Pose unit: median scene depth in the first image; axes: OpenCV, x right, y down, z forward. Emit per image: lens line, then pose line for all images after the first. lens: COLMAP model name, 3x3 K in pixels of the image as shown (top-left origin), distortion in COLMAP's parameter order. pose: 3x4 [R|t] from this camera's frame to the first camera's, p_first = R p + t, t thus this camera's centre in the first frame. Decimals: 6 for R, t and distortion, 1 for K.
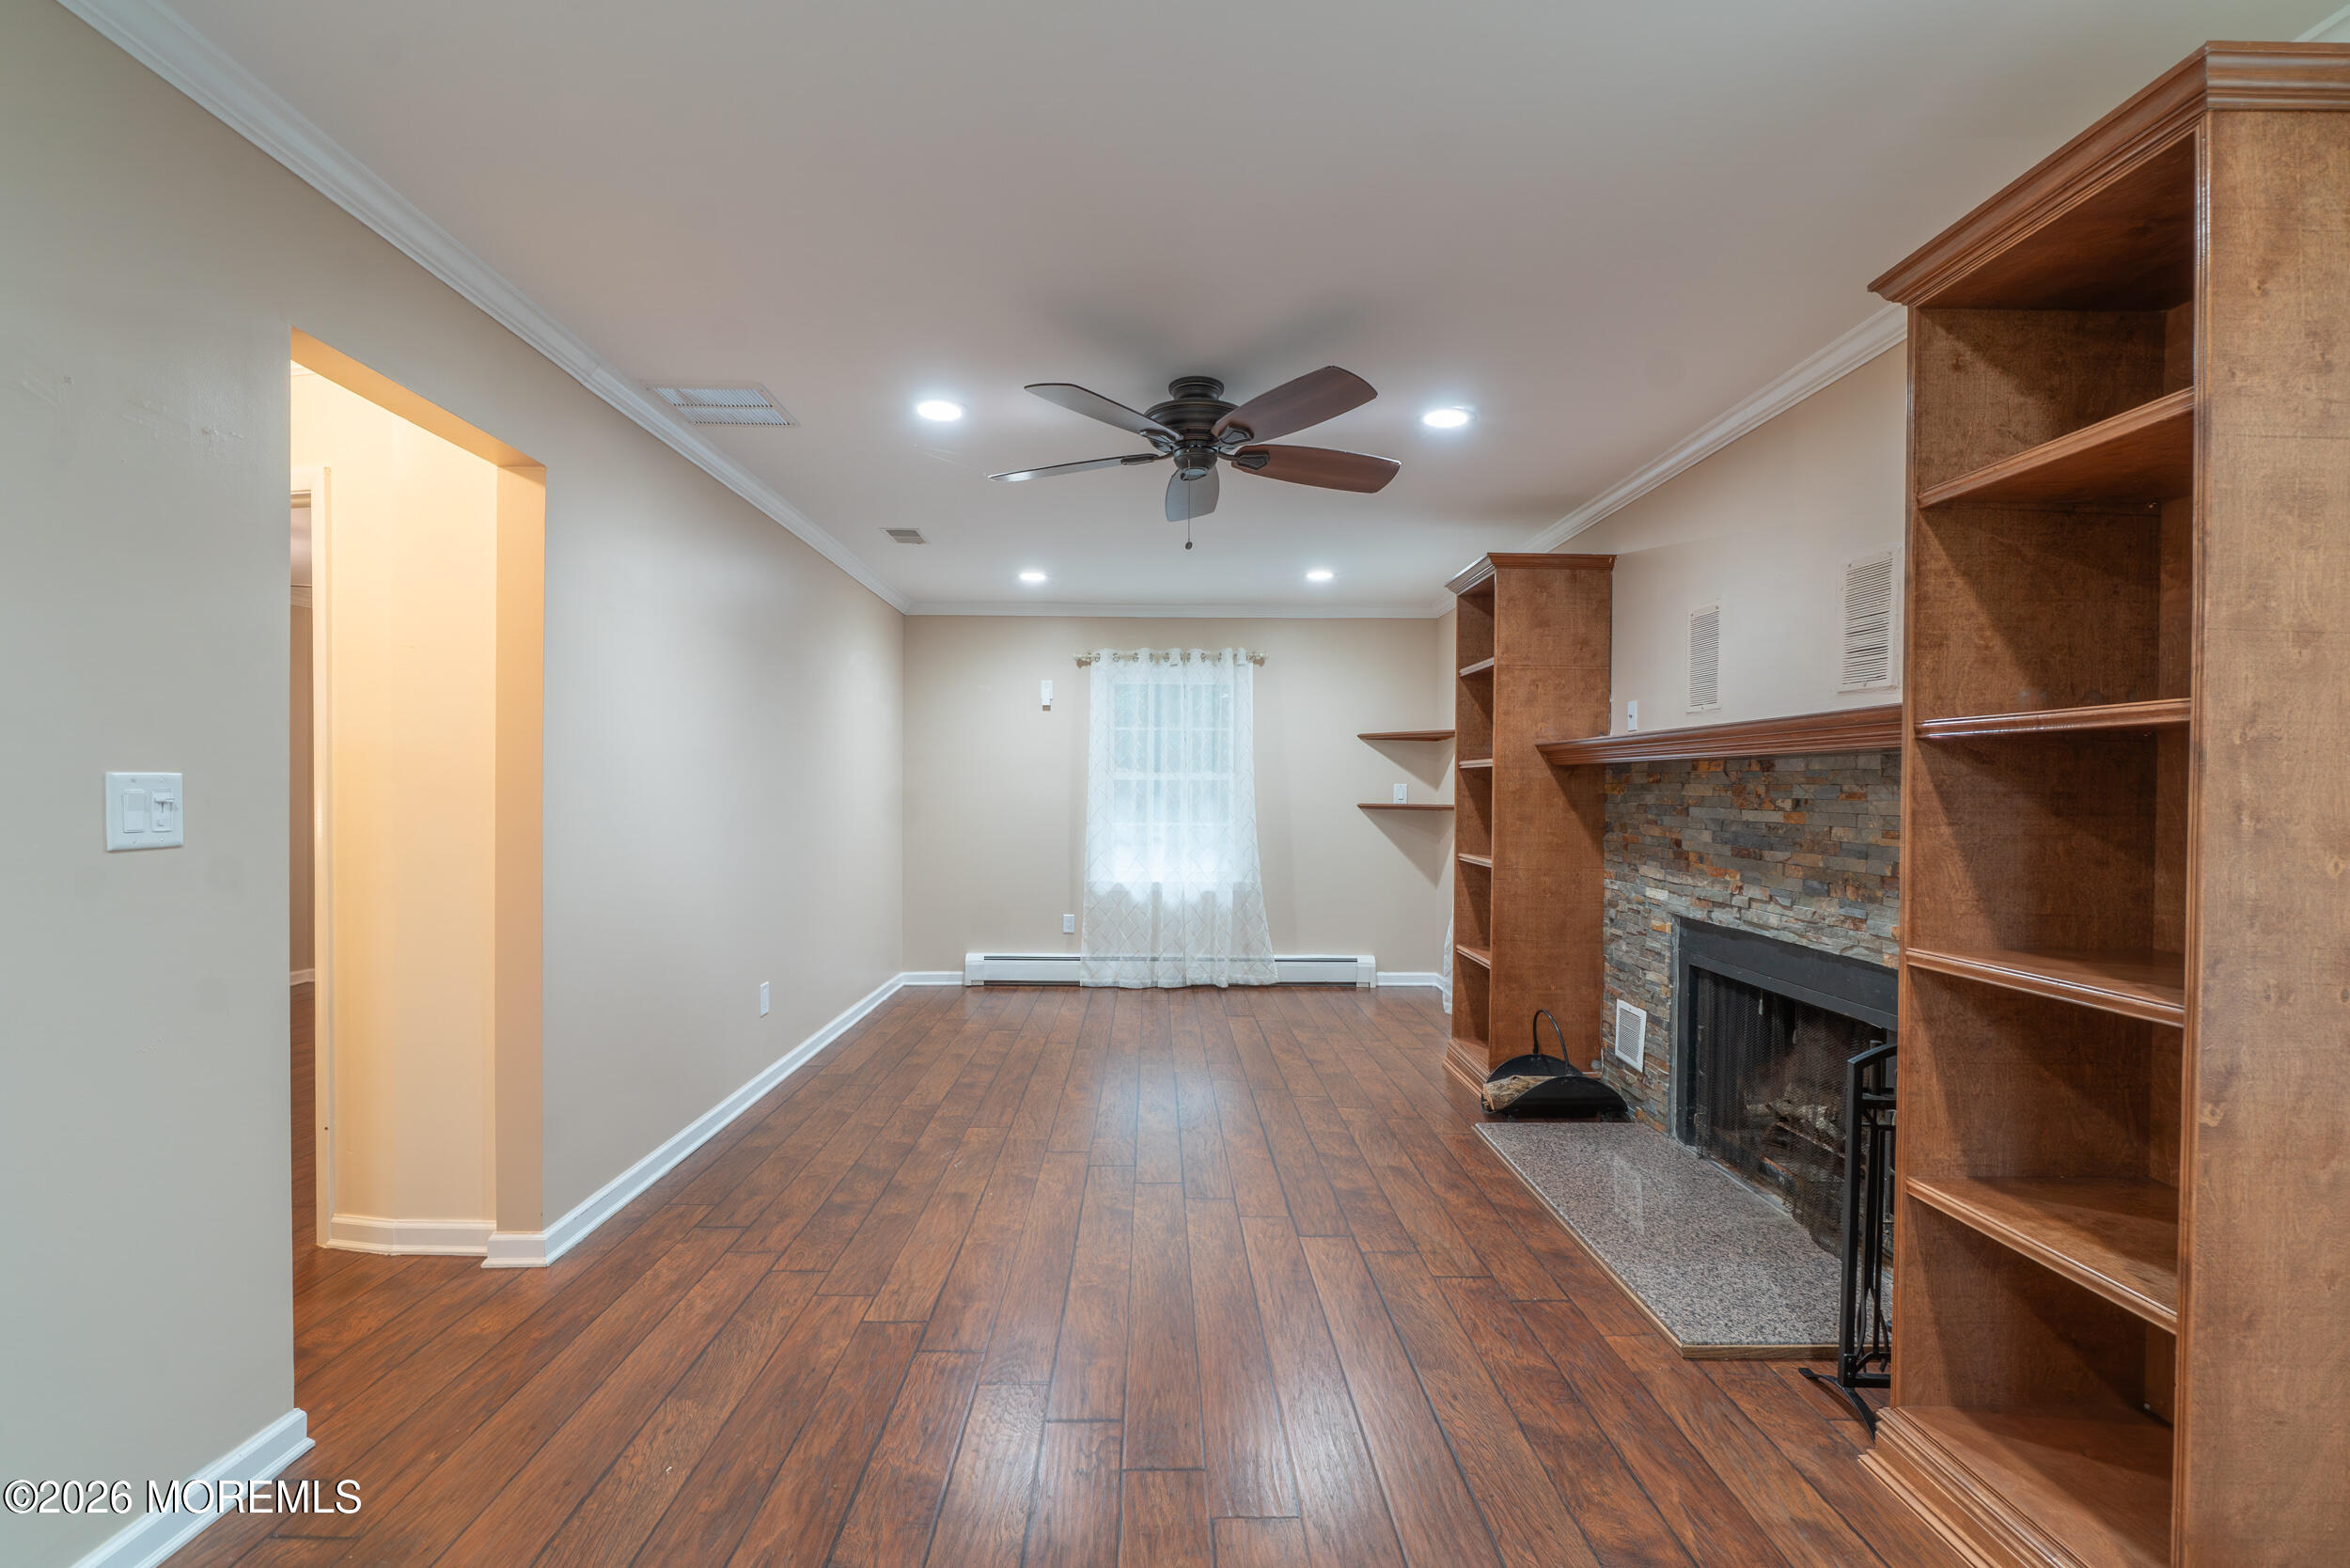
lens RADIAL K [[1017.2, 0, 1175.0], [0, 1017.2, 792.4], [0, 0, 1]] dist [0.000537, 0.001060]
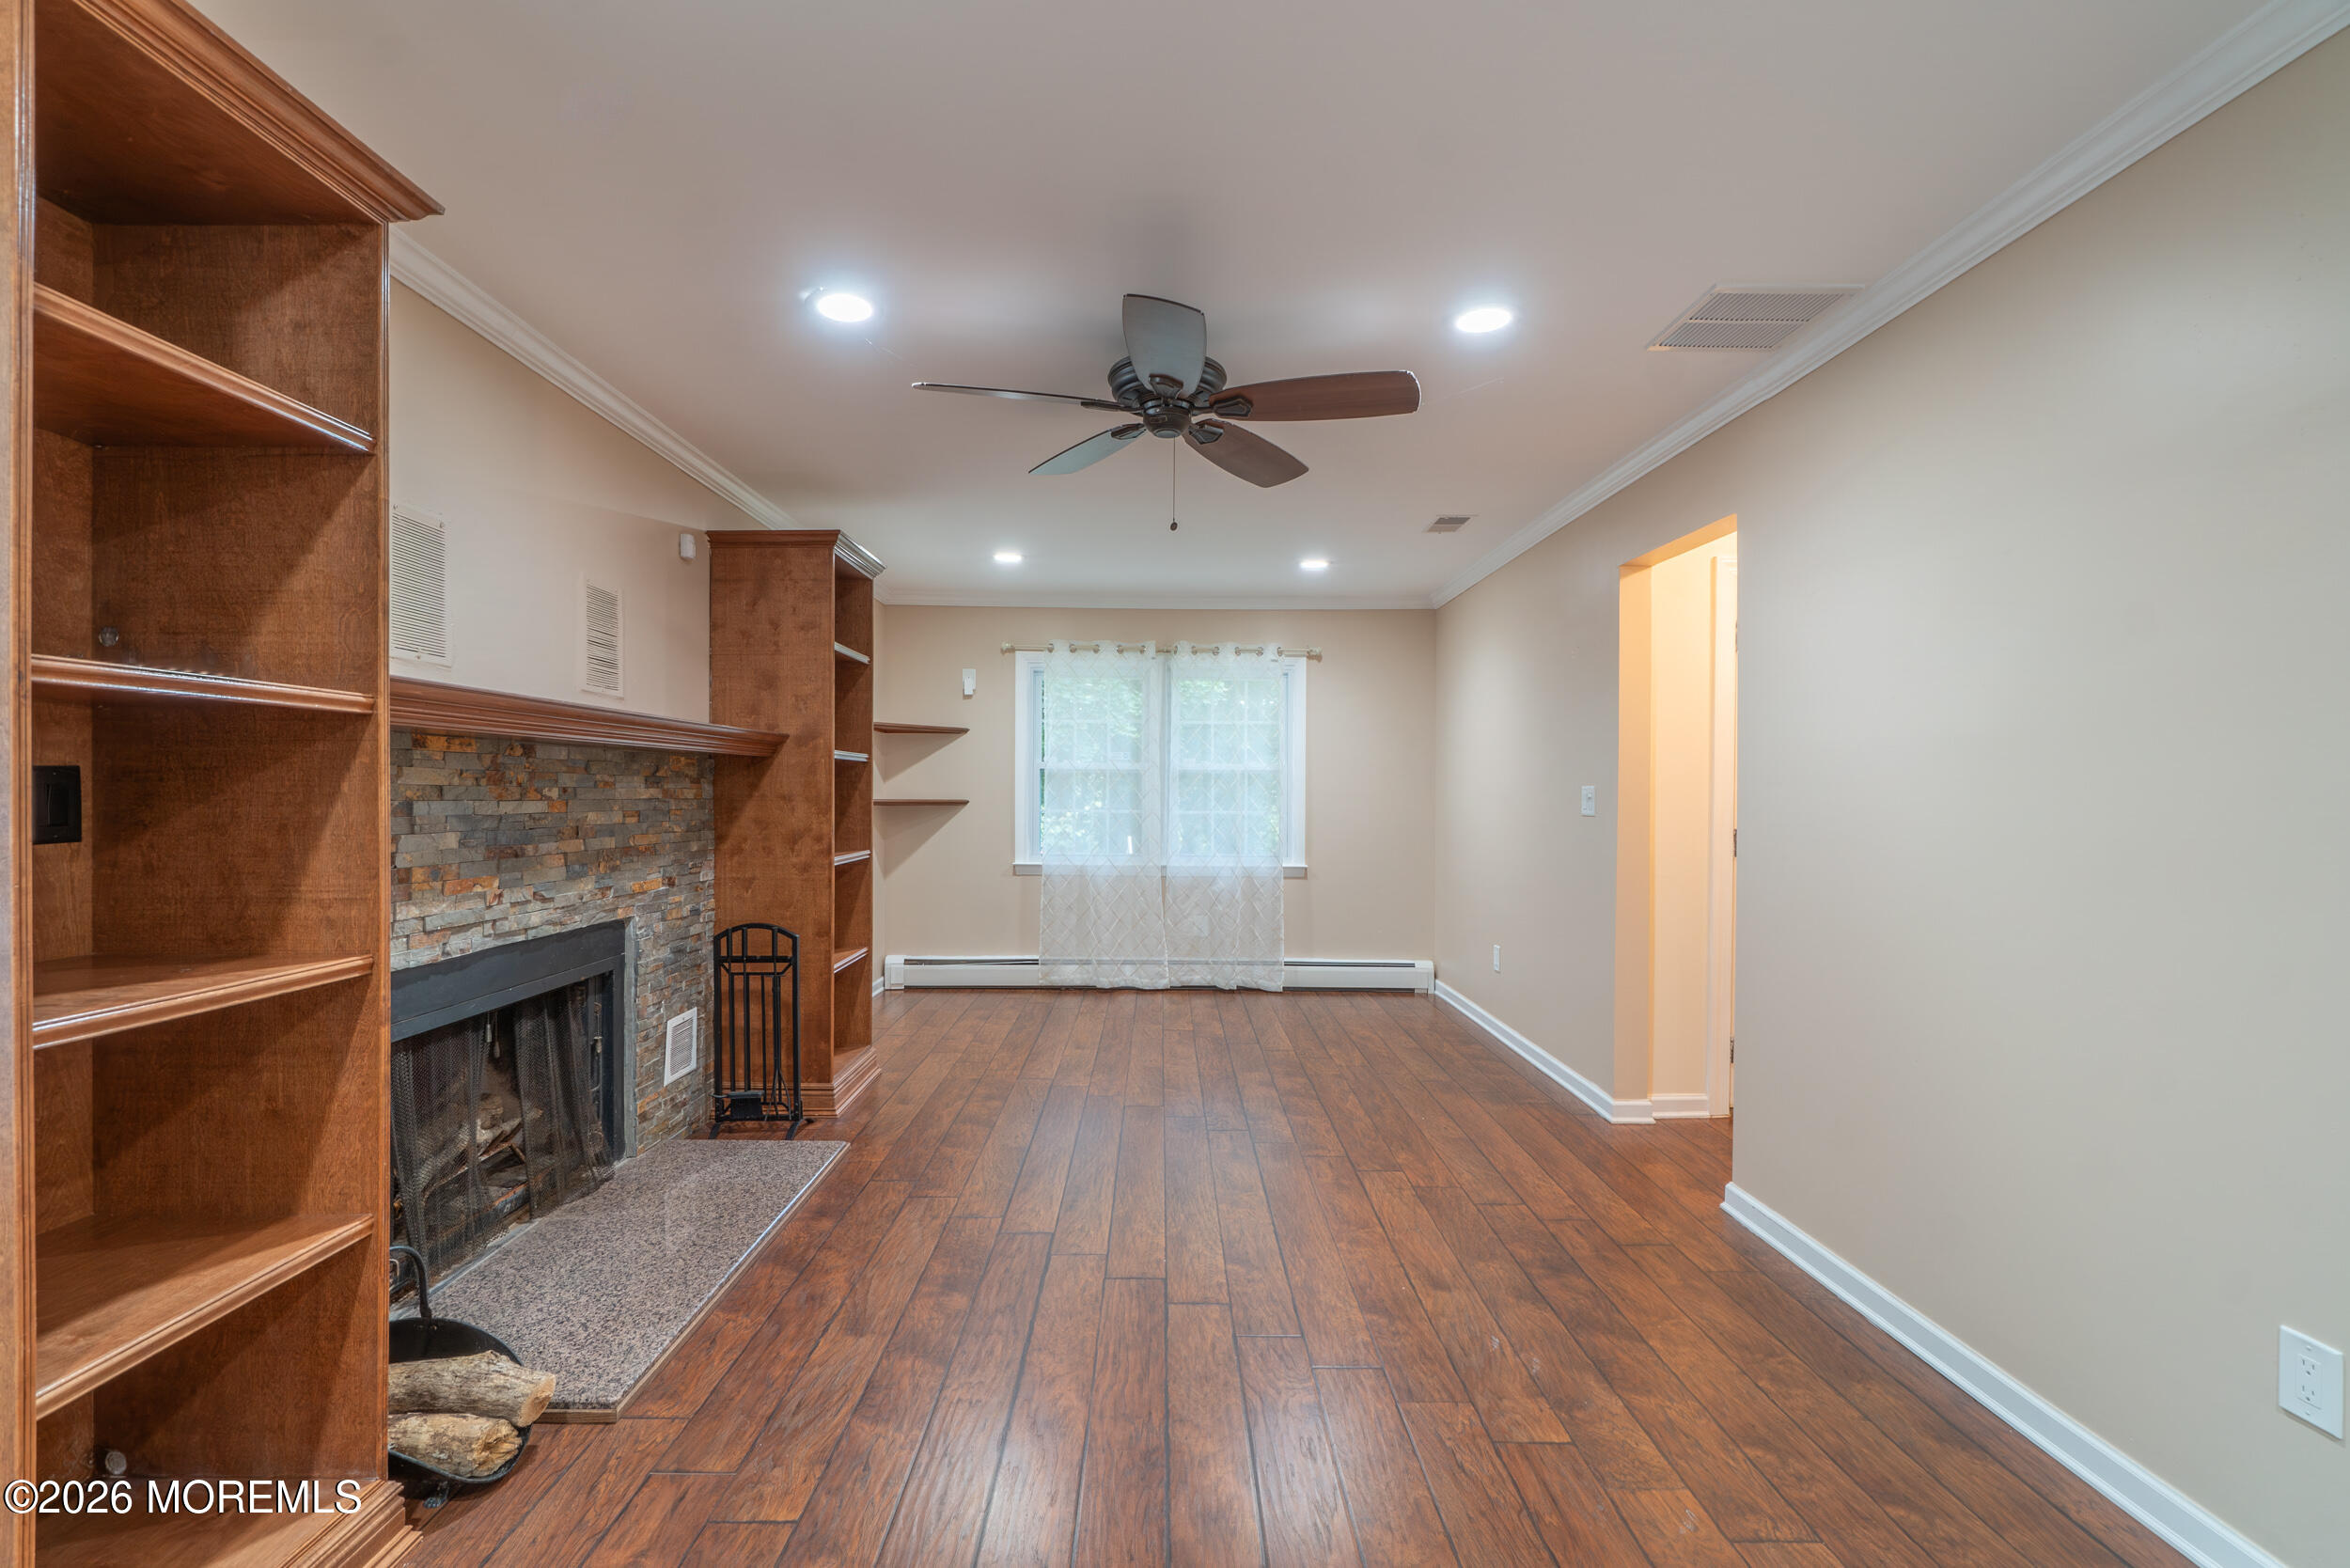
lens RADIAL K [[1017.2, 0, 1176.5], [0, 1017.2, 791.4], [0, 0, 1]] dist [0.000537, 0.001060]
pose [[-0.999863, -0.014883, 0.007271, 0.000274], [-0.014839, 0.999872, 0.006032, -0.004229], [-0.007360, 0.005923, -0.999955, 1.904299]]
